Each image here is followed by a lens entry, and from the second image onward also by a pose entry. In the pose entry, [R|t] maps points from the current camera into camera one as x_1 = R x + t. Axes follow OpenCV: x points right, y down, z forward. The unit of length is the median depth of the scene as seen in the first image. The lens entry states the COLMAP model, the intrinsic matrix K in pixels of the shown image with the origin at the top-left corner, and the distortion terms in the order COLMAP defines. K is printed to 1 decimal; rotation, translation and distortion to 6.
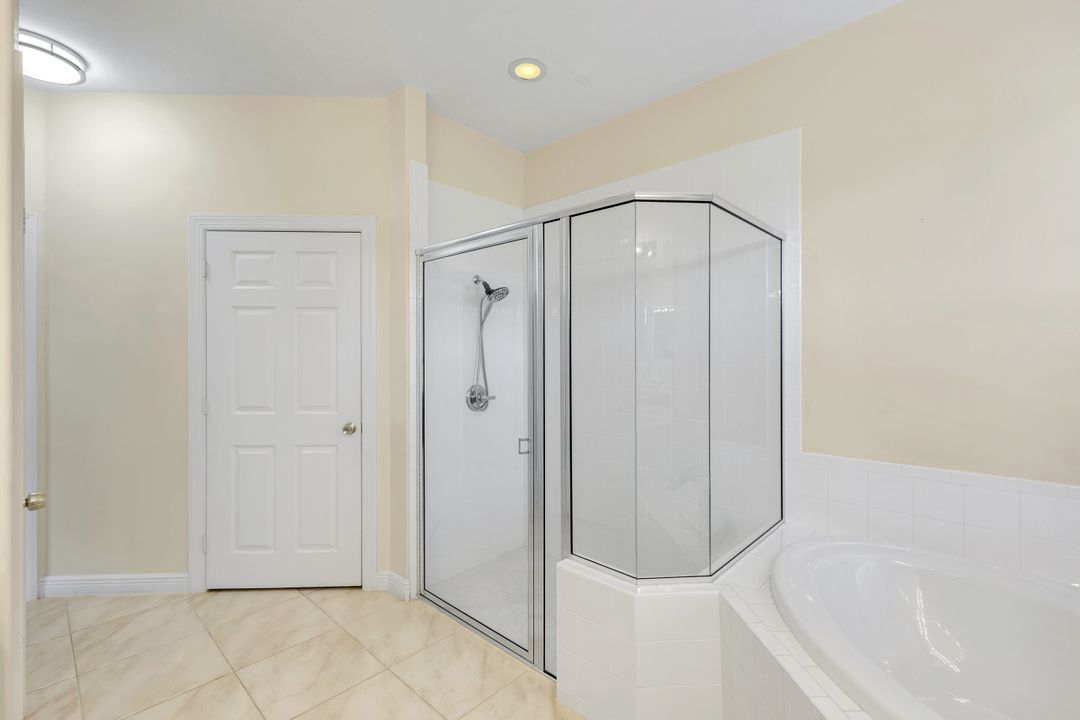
lens RADIAL K [[478.4, 0, 537.2], [0, 478.4, 355.9], [0, 0, 1]] dist [-0.001362, 0.000004]
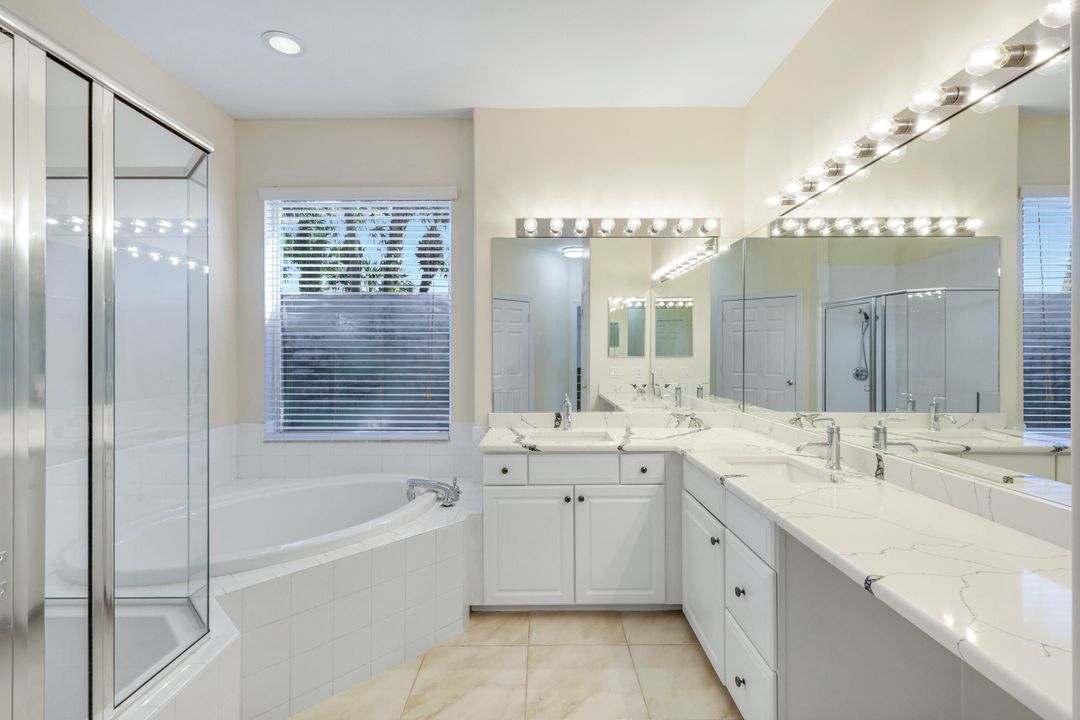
lens RADIAL K [[478.4, 0, 540.9], [0, 478.4, 354.1], [0, 0, 1]] dist [-0.001362, 0.000004]
pose [[0.674242, 0.005892, -0.738487, 0.485926], [-0.005229, 0.999981, 0.003205, 0.012269], [0.738492, 0.001700, 0.674260, -1.399325]]
